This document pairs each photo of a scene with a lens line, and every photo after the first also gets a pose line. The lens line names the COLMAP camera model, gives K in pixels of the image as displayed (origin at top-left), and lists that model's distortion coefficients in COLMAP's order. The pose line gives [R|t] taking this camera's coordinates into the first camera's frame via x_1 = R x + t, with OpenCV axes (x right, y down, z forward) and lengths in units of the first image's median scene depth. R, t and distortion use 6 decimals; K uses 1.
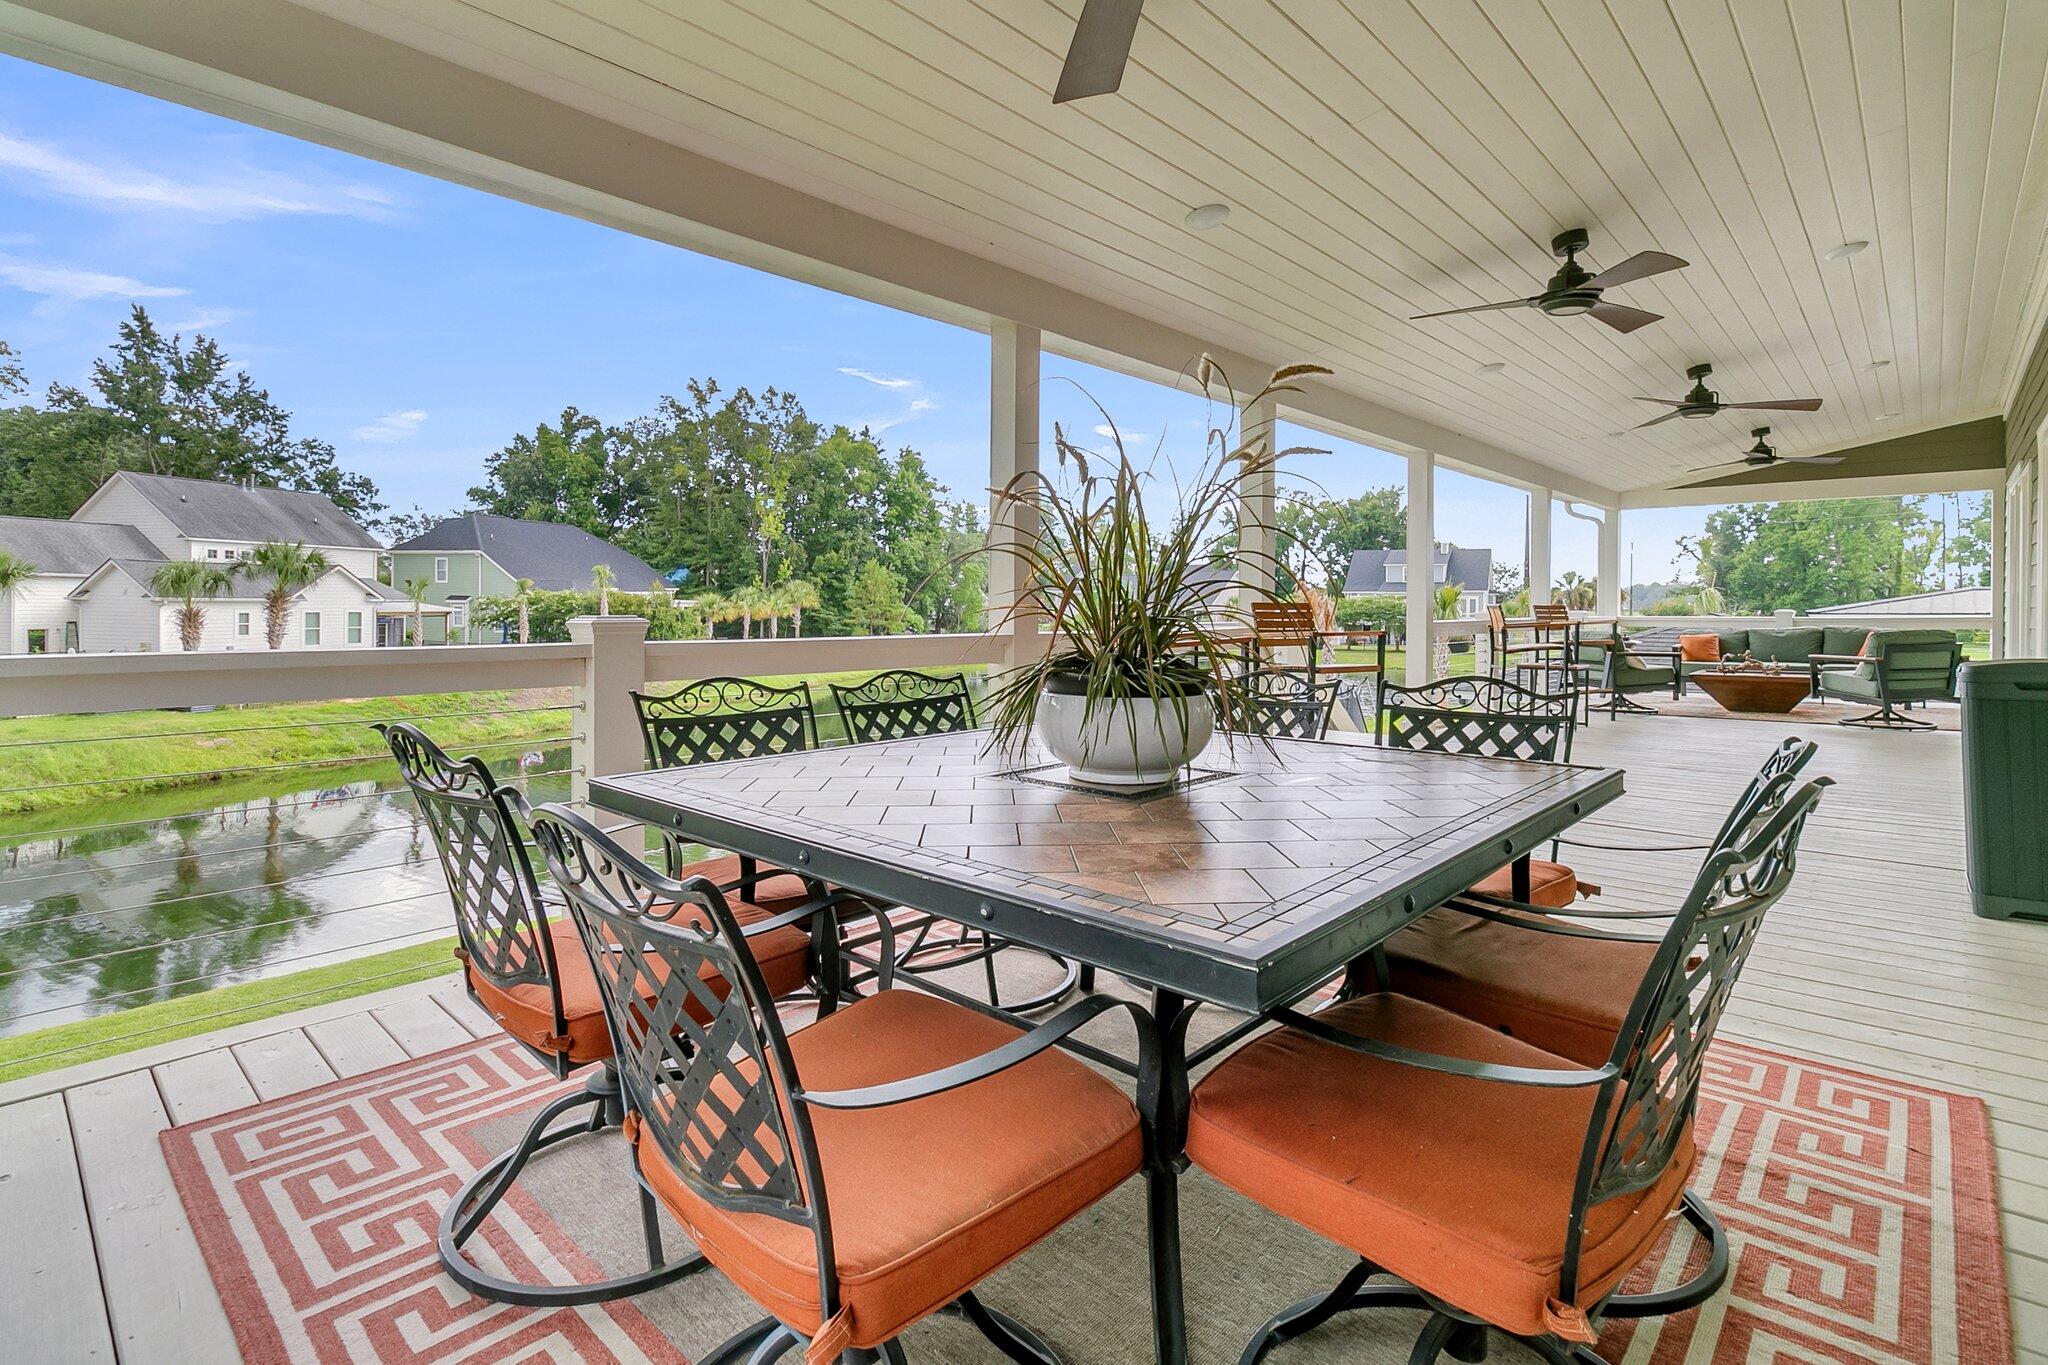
lens RADIAL K [[987.3, 0, 1015.5], [0, 987.3, 601.7], [0, 0, 1]] dist [0.001717, 0.000351]
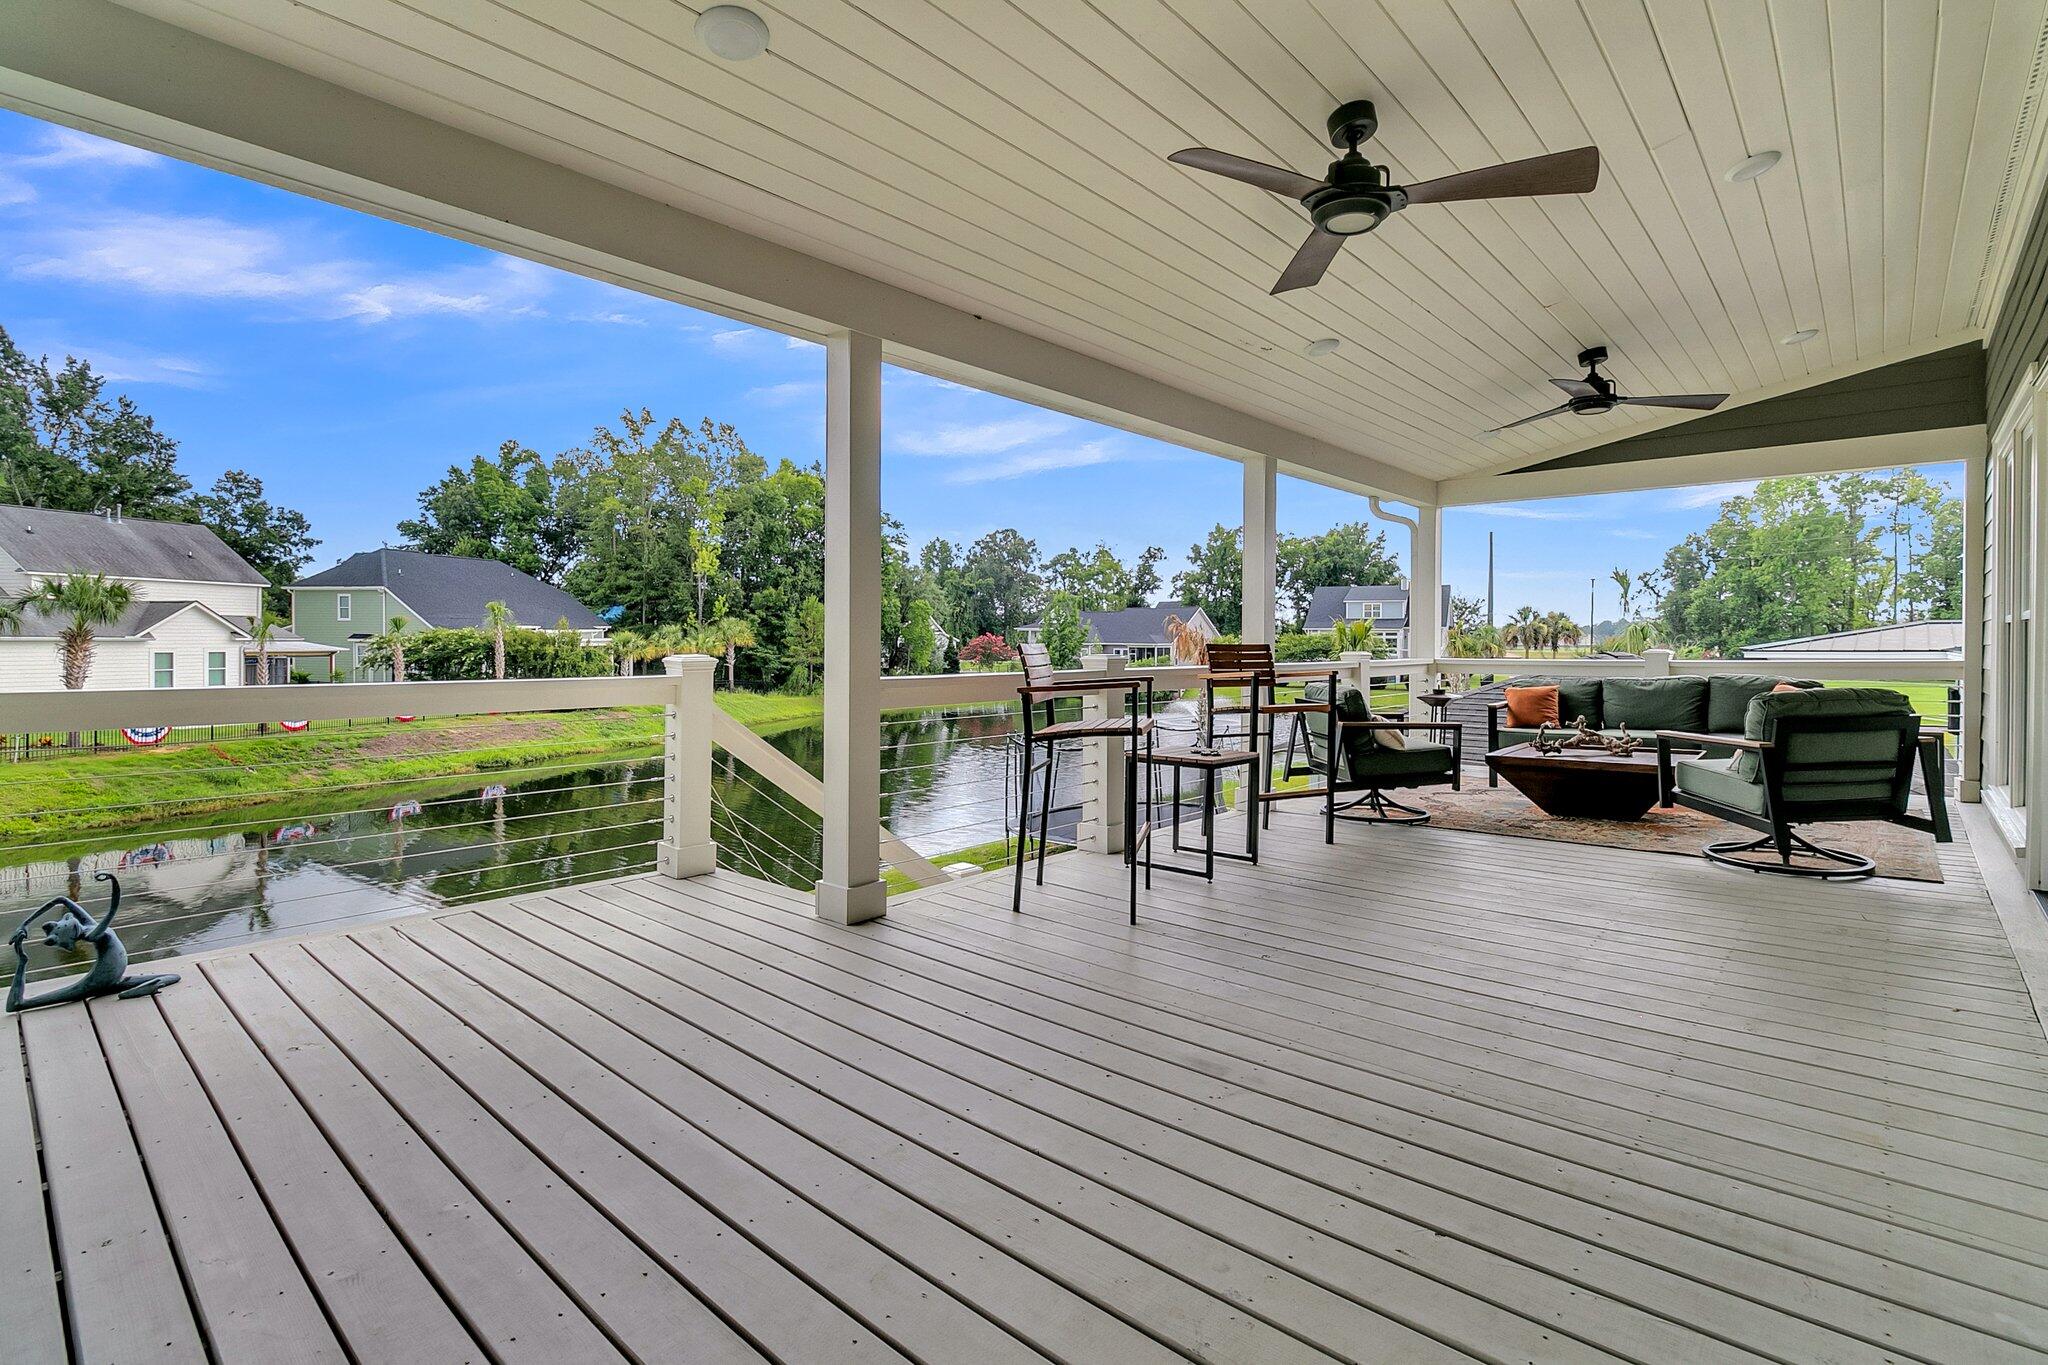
lens RADIAL K [[961.8, 0, 1030.4], [0, 961.8, 646.3], [0, 0, 1]] dist [0.002059, 0.000554]
pose [[0.999750, -0.002411, 0.022247, 0.047283], [0.002242, 0.999968, 0.007623, -0.000017], [-0.022265, -0.007572, 0.999723, 0.049857]]
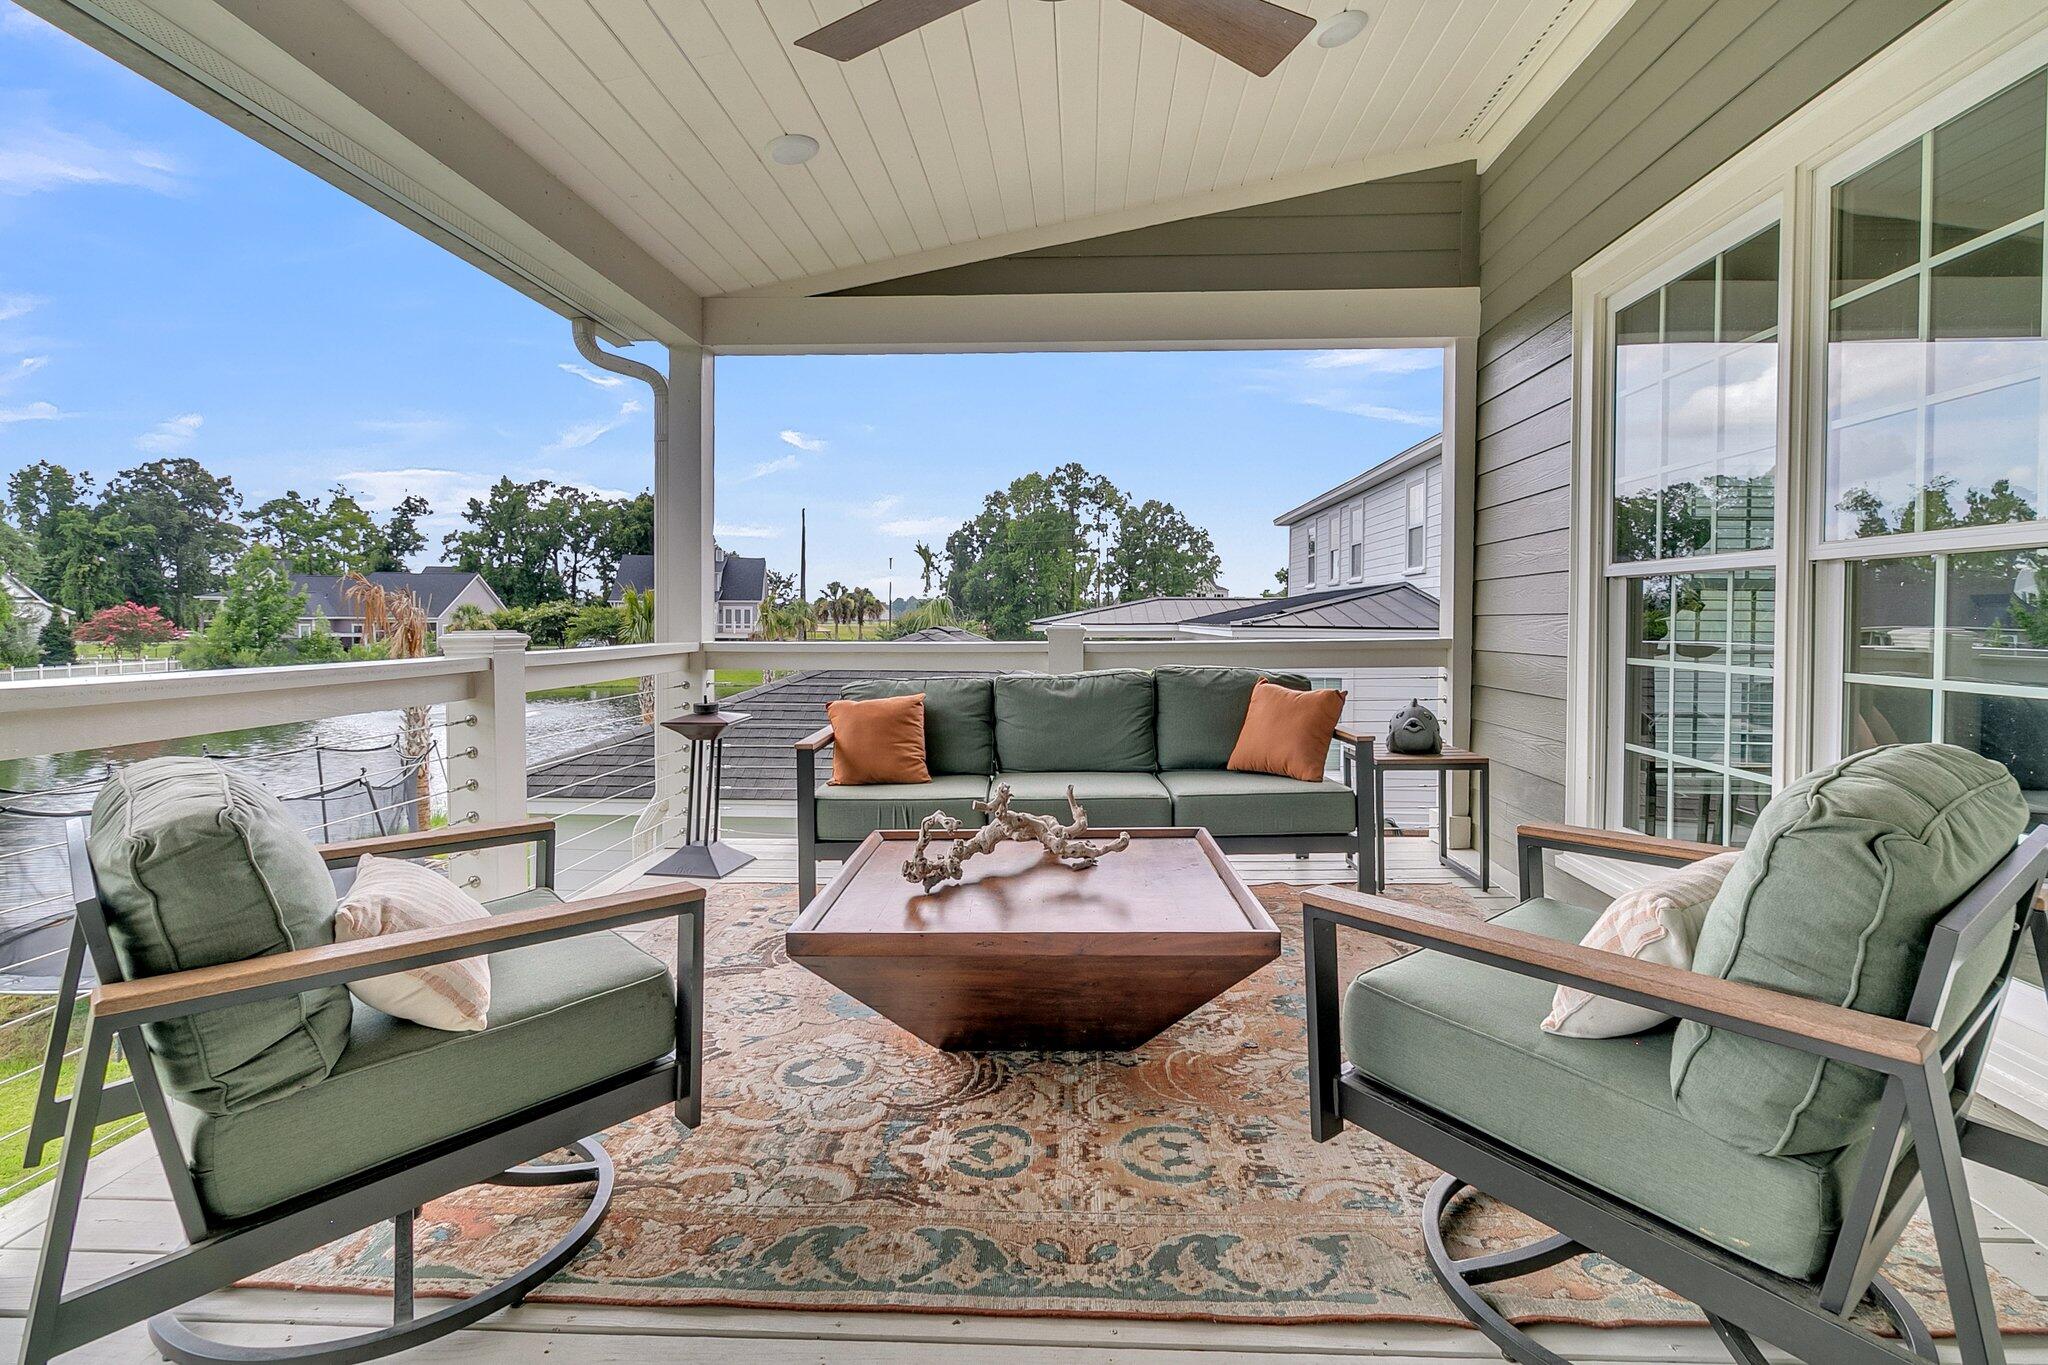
lens RADIAL K [[992.3, 0, 1030.6], [0, 992.3, 634.0], [0, 0, 1]] dist [0.003092, 0.000146]
pose [[0.769019, -0.012453, 0.639105, 0.072364], [-0.001456, 0.999774, 0.021232, 0.000566], [-0.639225, -0.017258, 0.768826, 0.099194]]
